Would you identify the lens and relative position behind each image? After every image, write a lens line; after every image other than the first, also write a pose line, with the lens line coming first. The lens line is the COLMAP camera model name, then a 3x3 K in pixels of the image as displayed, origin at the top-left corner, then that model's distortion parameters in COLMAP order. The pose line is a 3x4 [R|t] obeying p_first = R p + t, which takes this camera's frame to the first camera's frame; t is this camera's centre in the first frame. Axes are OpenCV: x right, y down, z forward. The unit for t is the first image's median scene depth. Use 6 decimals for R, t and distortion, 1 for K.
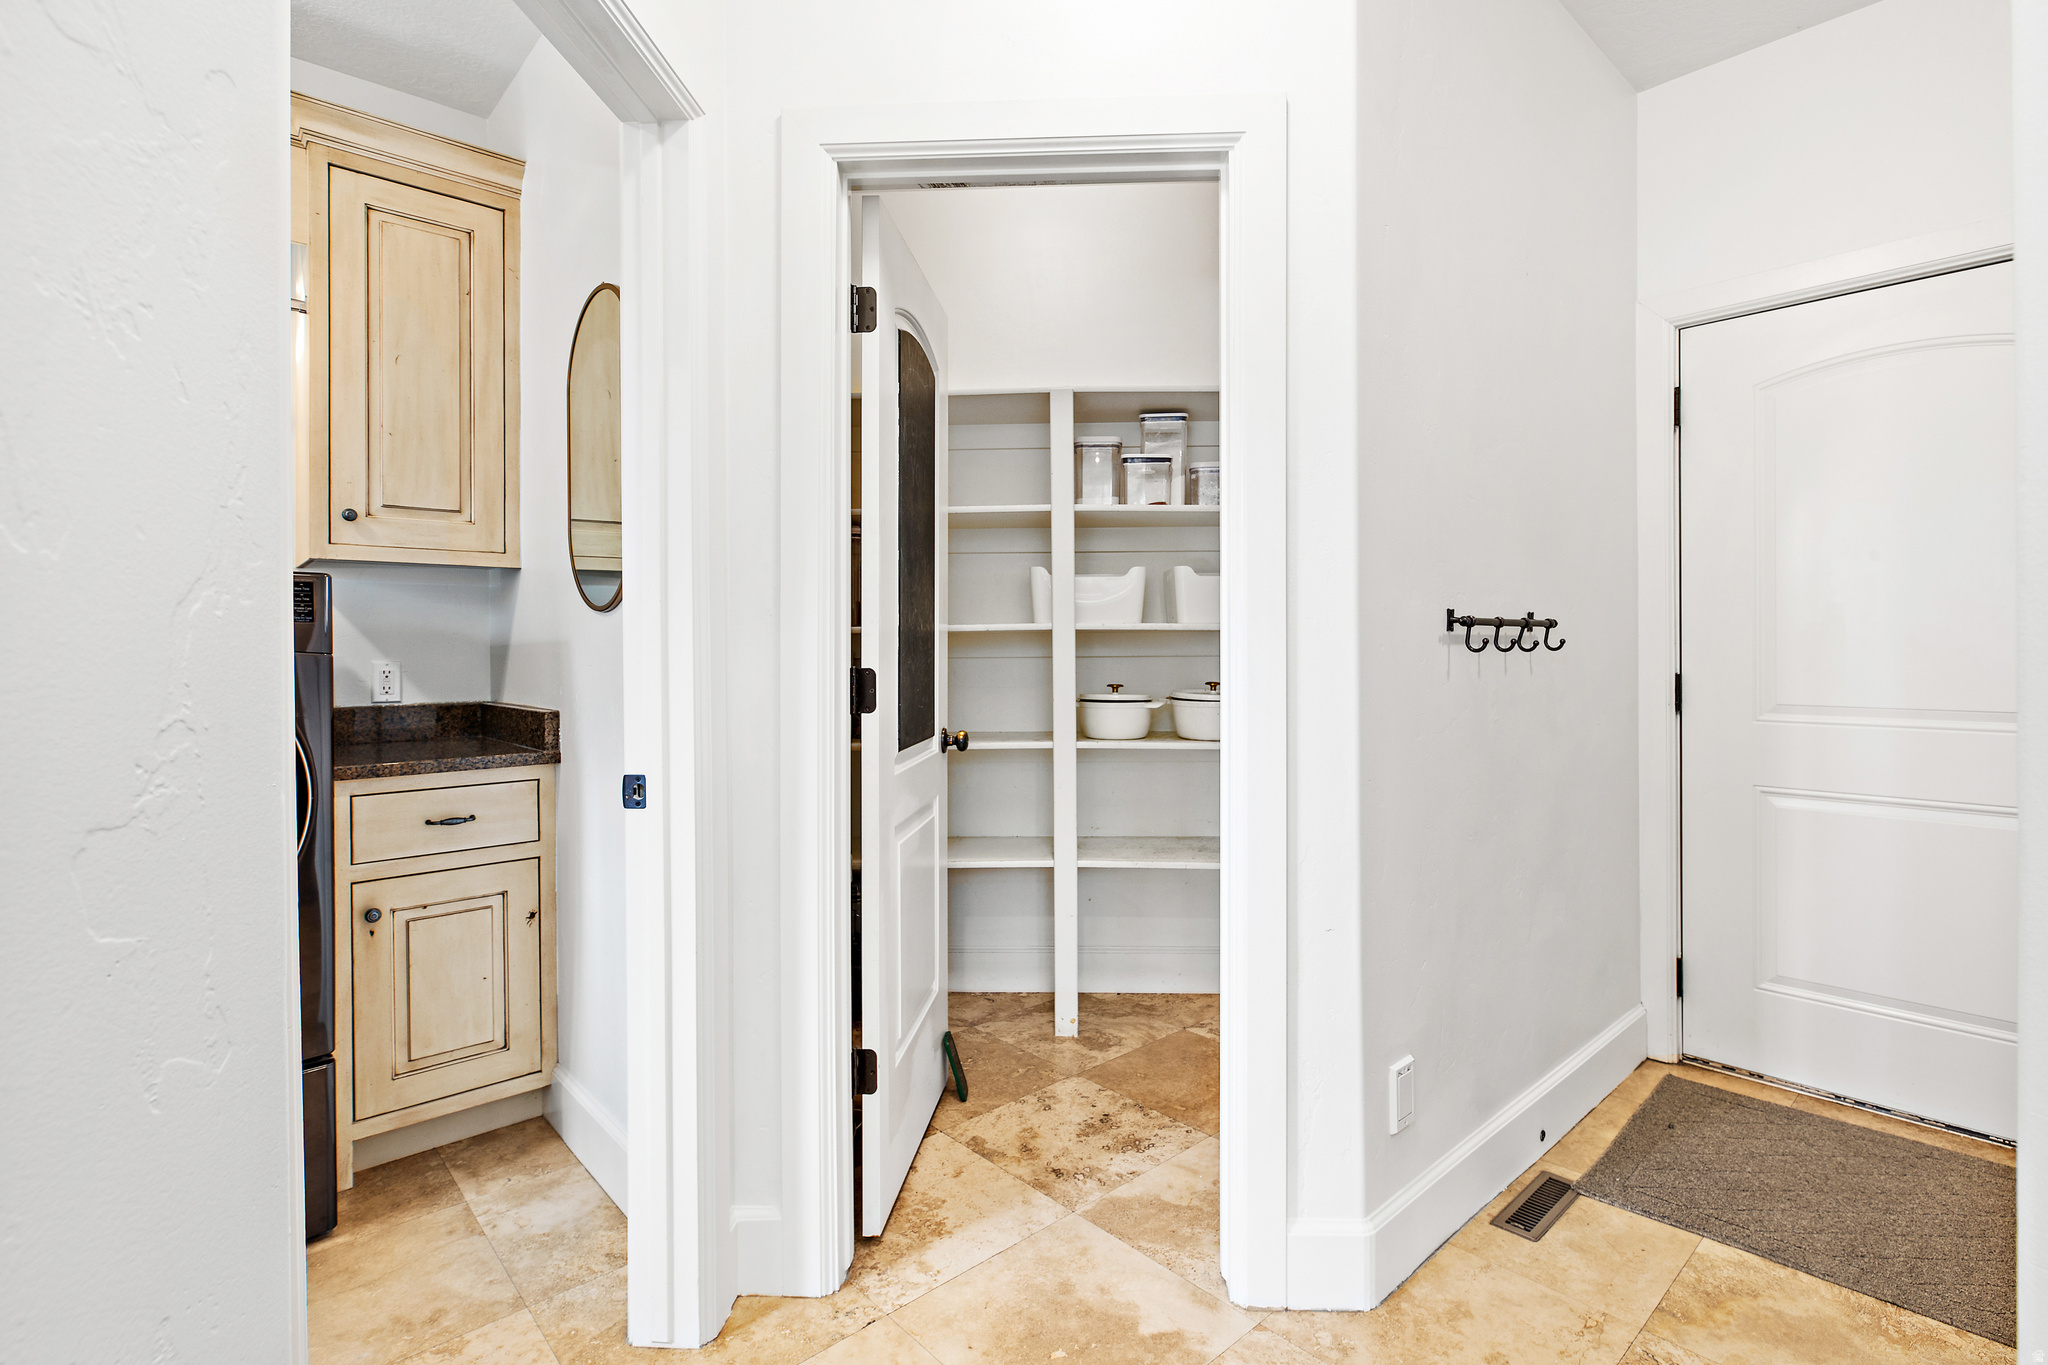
lens RADIAL K [[979.6, 0, 1041.9], [0, 979.6, 641.5], [0, 0, 1]] dist [-0.002413, -0.000058]
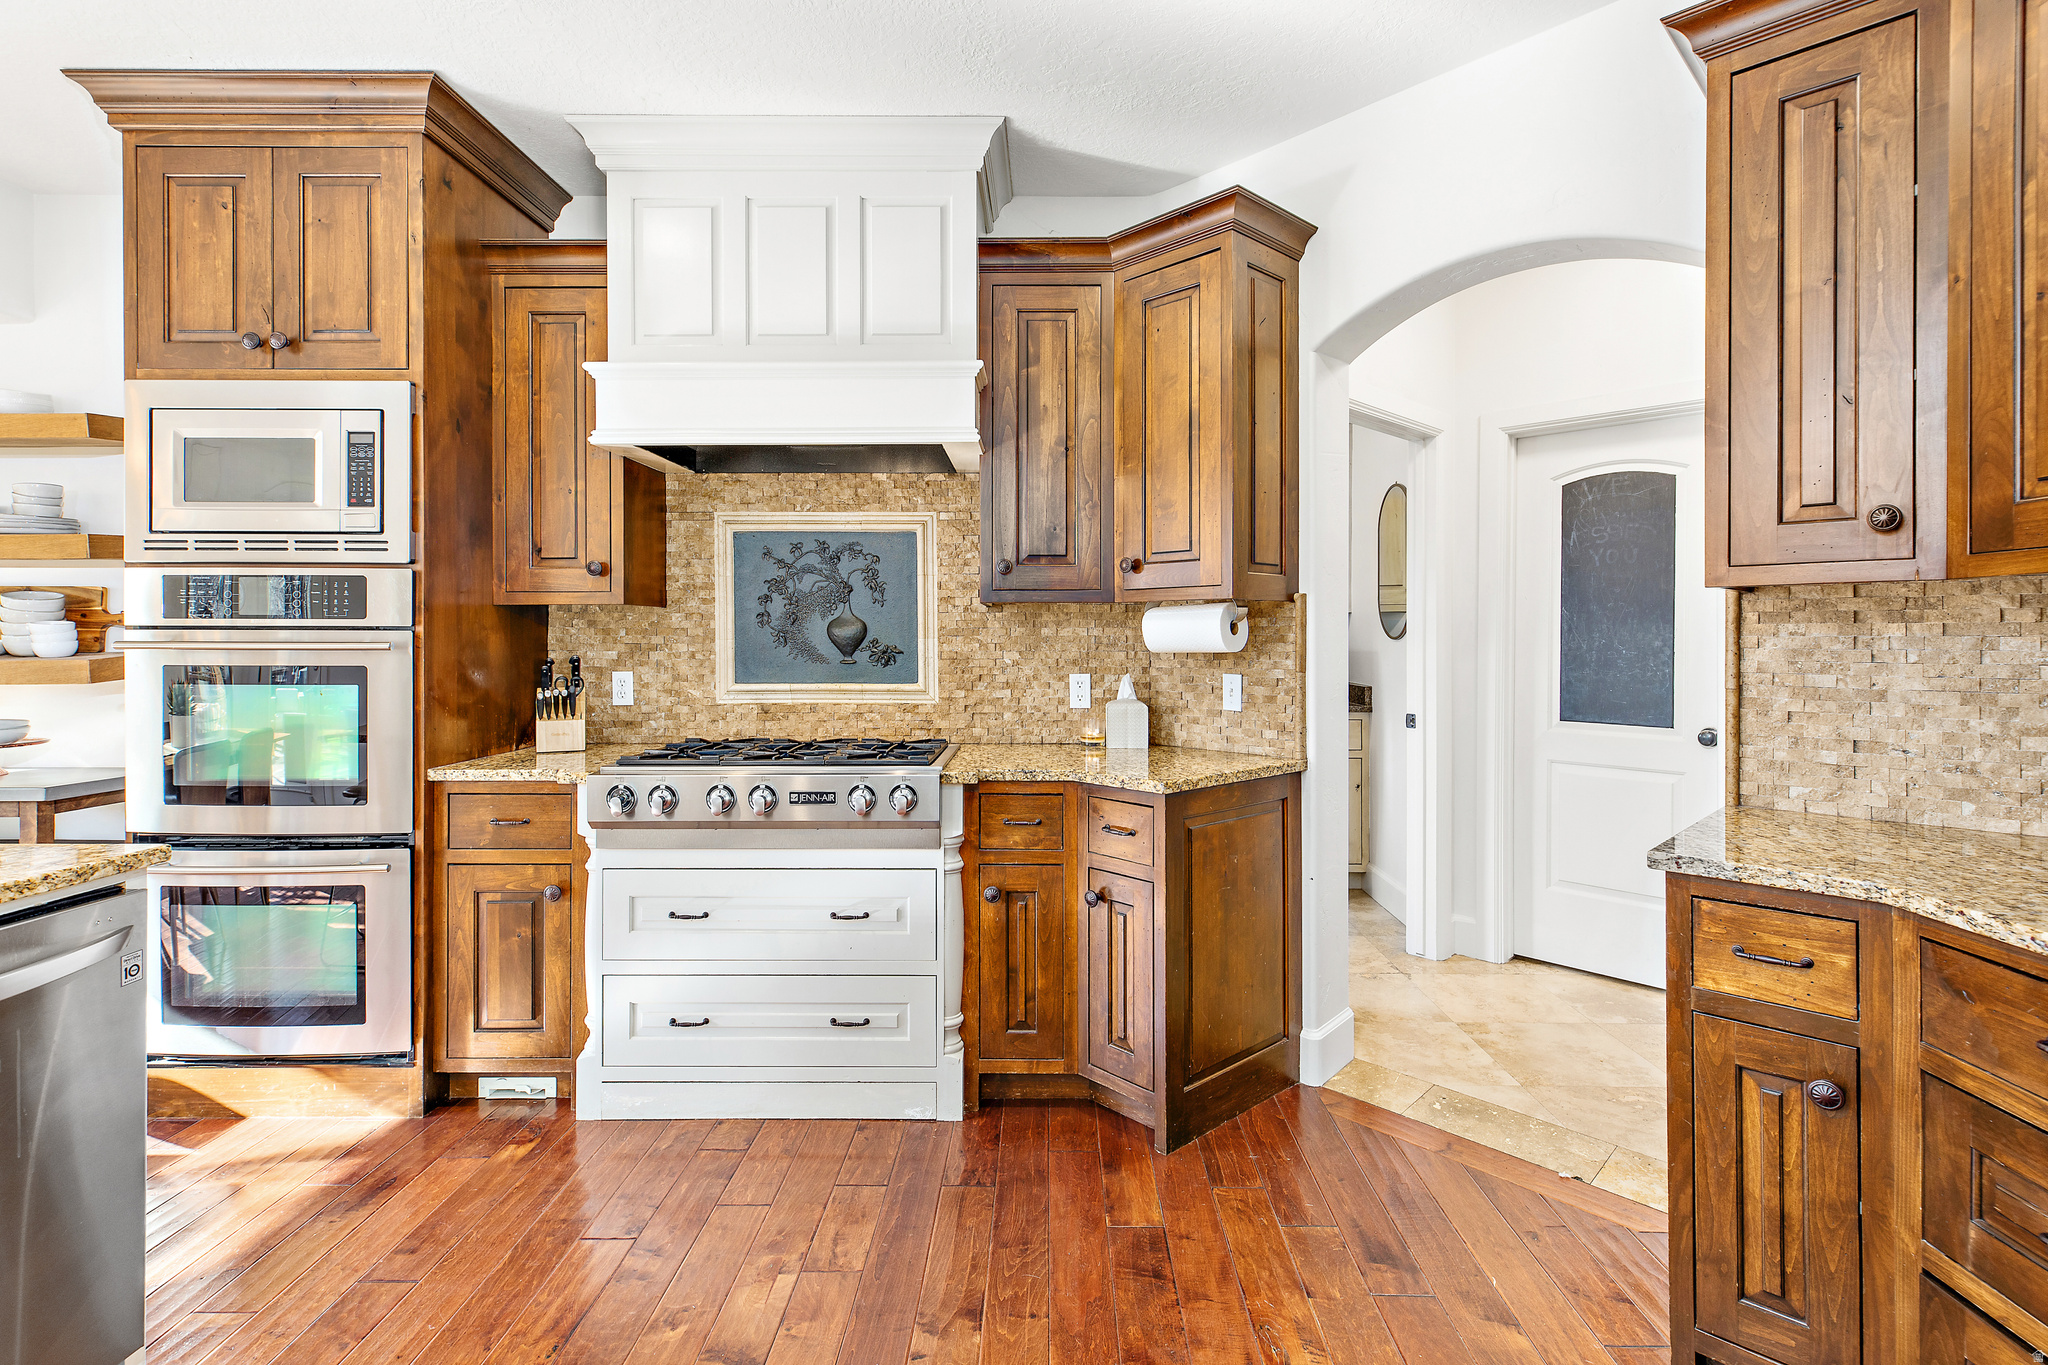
lens RADIAL K [[962.0, 0, 1041.5], [0, 962.0, 634.5], [0, 0, 1]] dist [0.003891, 0.000311]
pose [[0.726592, 0.010204, -0.686993, 0.345340], [-0.005507, 0.999944, 0.009028, -0.045969], [0.687047, -0.002776, 0.726608, -0.847242]]
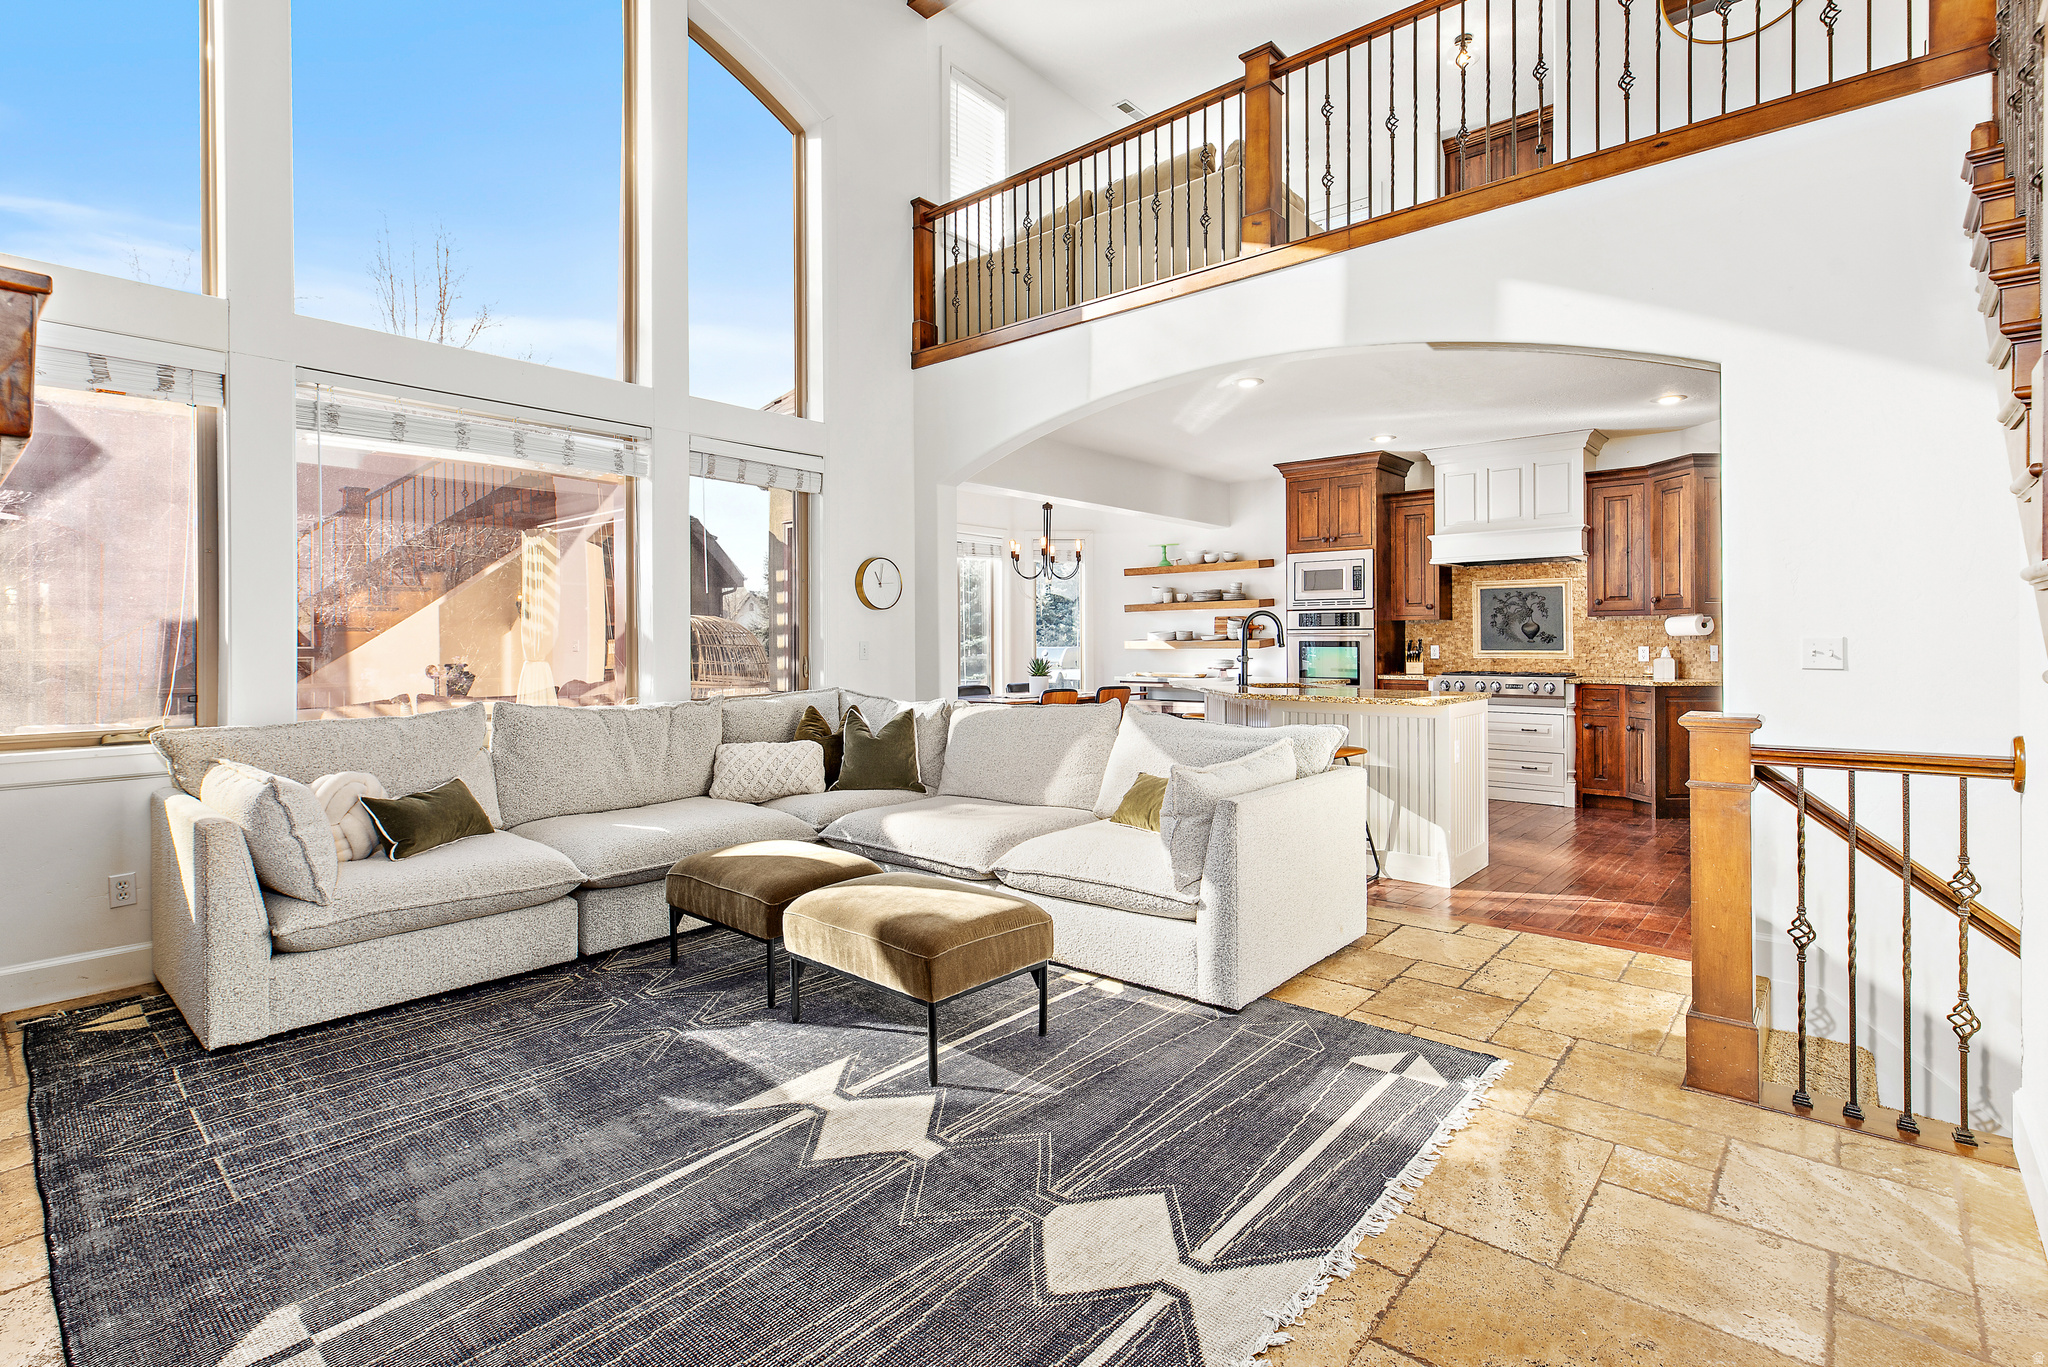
lens RADIAL K [[962.0, 0, 1042.2], [0, 962.0, 642.9], [0, 0, 1]] dist [0.003891, 0.000311]
pose [[0.116022, 0.012075, -0.993173, 2.166884], [0.006292, 0.999897, 0.012891, -0.041368], [0.993227, -0.007745, 0.115934, -2.010449]]
